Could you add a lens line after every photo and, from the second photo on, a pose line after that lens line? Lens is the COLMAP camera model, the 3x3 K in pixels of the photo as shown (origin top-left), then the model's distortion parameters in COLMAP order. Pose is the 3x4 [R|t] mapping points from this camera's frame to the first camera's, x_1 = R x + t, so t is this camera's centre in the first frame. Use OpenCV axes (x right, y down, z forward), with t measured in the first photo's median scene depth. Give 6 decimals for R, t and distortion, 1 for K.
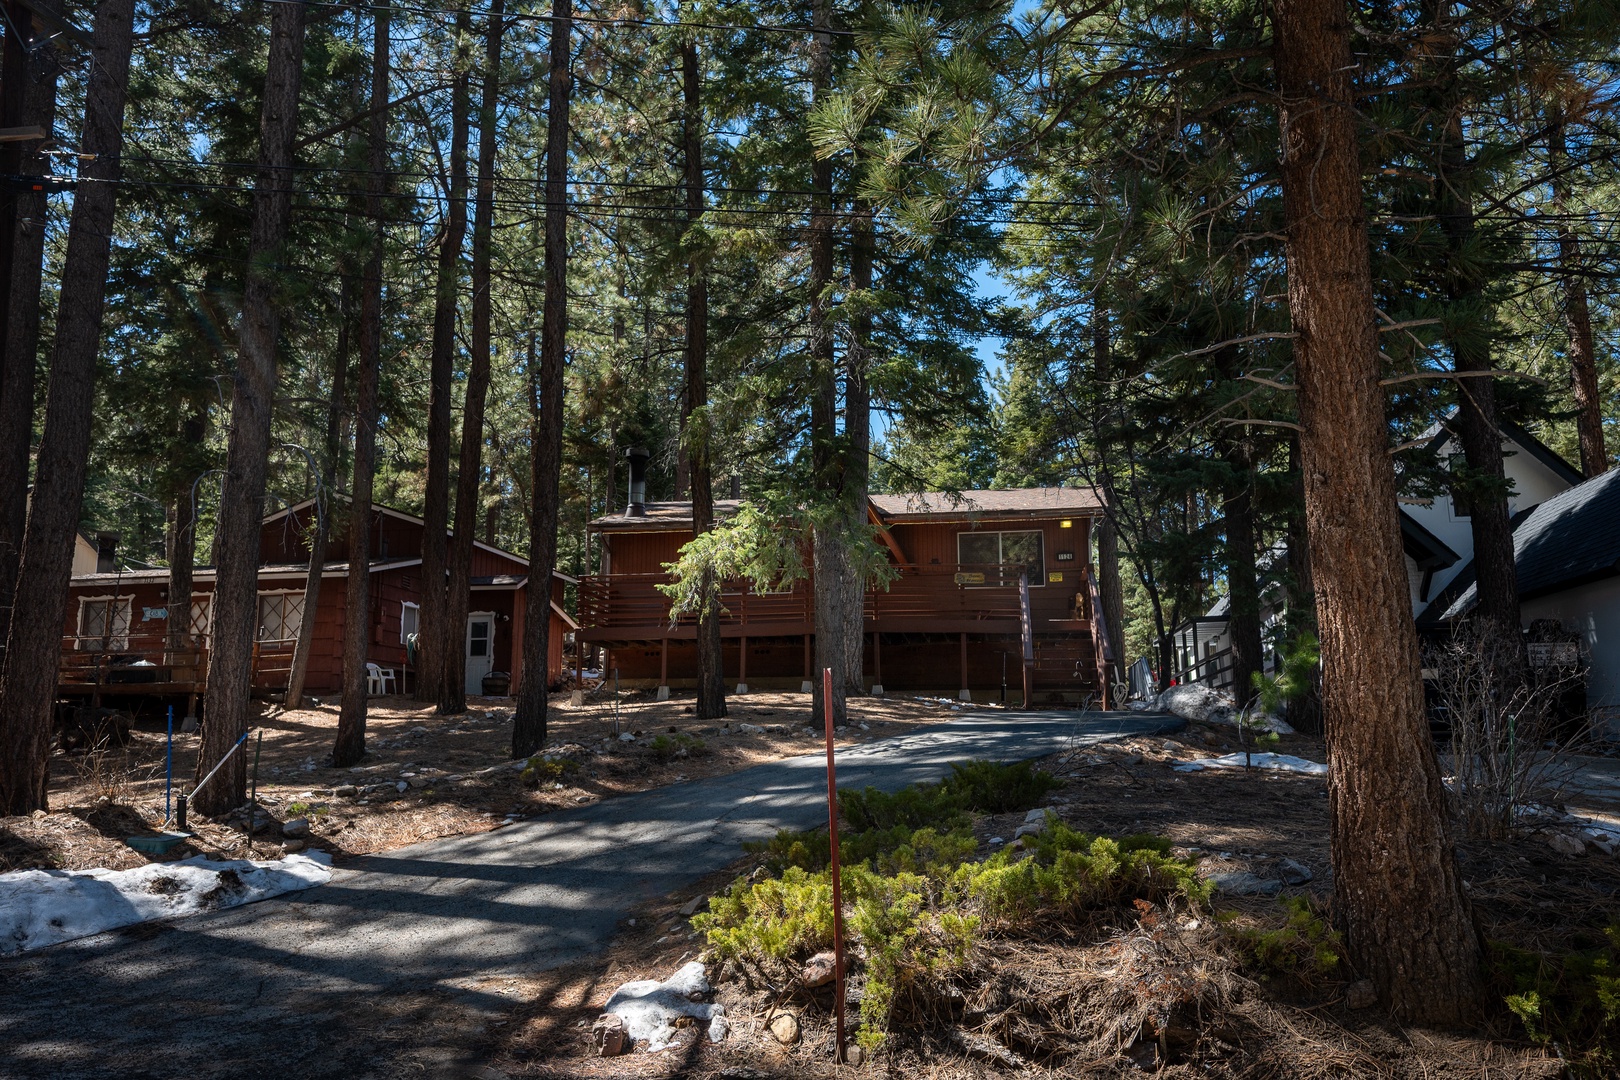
lens RADIAL K [[1072.7, 0, 808.8], [0, 1072.7, 506.7], [0, 0, 1]] dist [-0.003573, 0.002976]
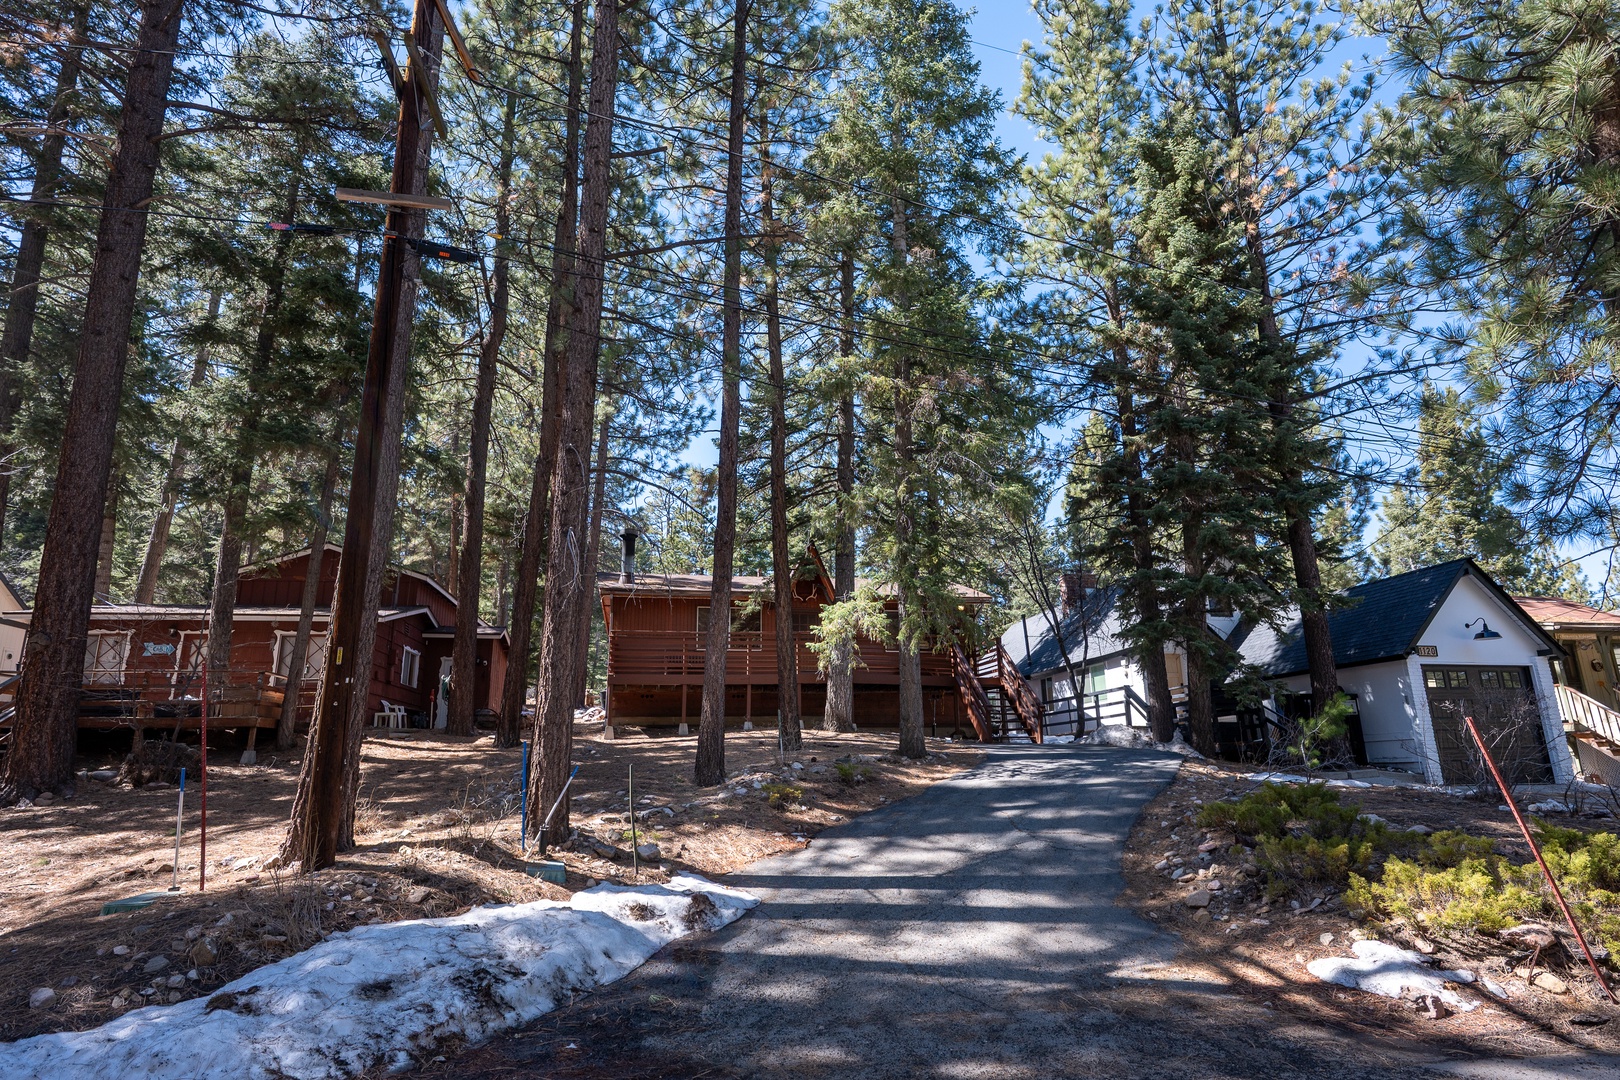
lens RADIAL K [[802.5, 0, 803.1], [0, 802.5, 544.4], [0, 0, 1]] dist [-0.000537, 0.000040]
pose [[0.947092, 0.075493, 0.311958, -0.596652], [-0.058990, 0.996330, -0.062018, 0.022466], [-0.315495, 0.040334, 0.948070, 0.142848]]
